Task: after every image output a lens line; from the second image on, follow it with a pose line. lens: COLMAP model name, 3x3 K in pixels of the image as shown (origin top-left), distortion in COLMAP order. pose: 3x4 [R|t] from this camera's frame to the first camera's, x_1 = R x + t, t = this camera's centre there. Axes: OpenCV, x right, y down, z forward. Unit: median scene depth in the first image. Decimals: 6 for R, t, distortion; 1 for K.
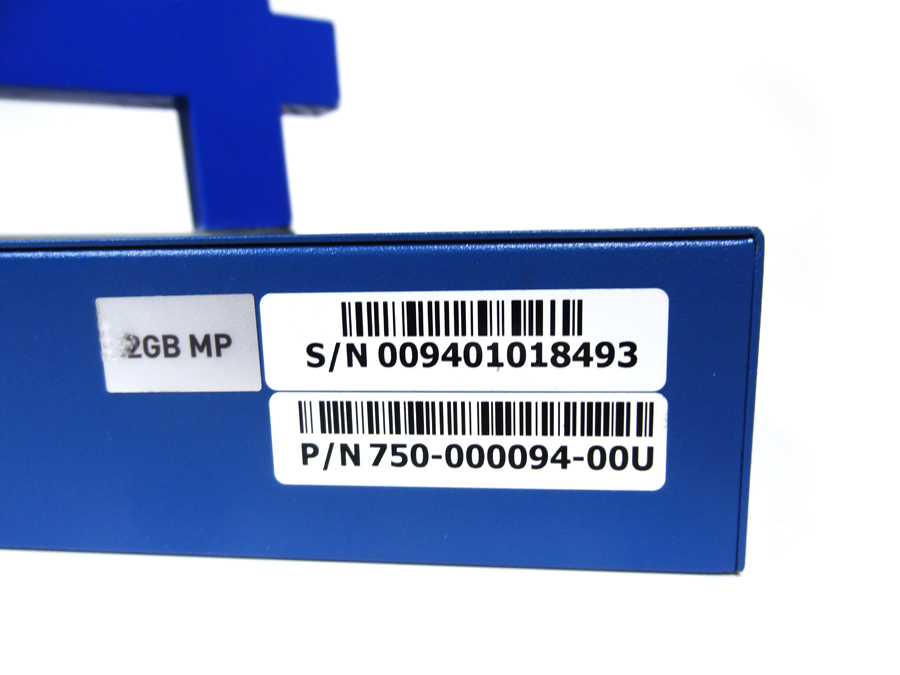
lens RADIAL K [[636.5, 0, 450.0], [0, 636.5, 337.5], [0, 0, 1]] dist [-0.002536, -0.000379]
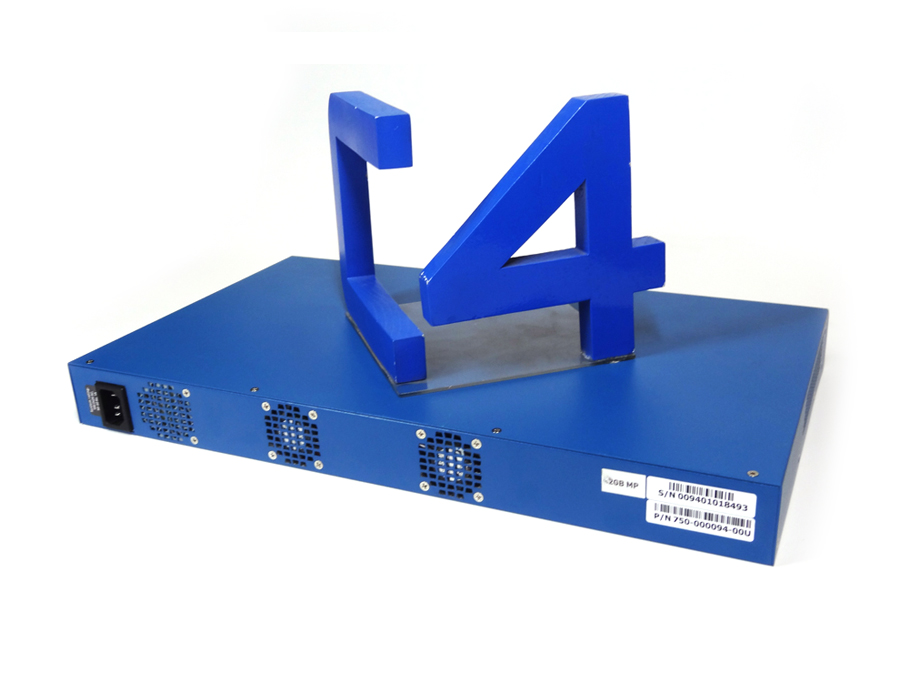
lens RADIAL K [[996.5, 0, 450.0], [0, 996.5, 337.5], [0, 0, 1]] dist [-0.007508, -0.000353]
pose [[0.949361, 0.104554, -0.296281, 0.251935], [-0.032298, 0.970487, 0.238981, -2.231593], [0.312523, -0.217310, 0.924719, -4.631904]]
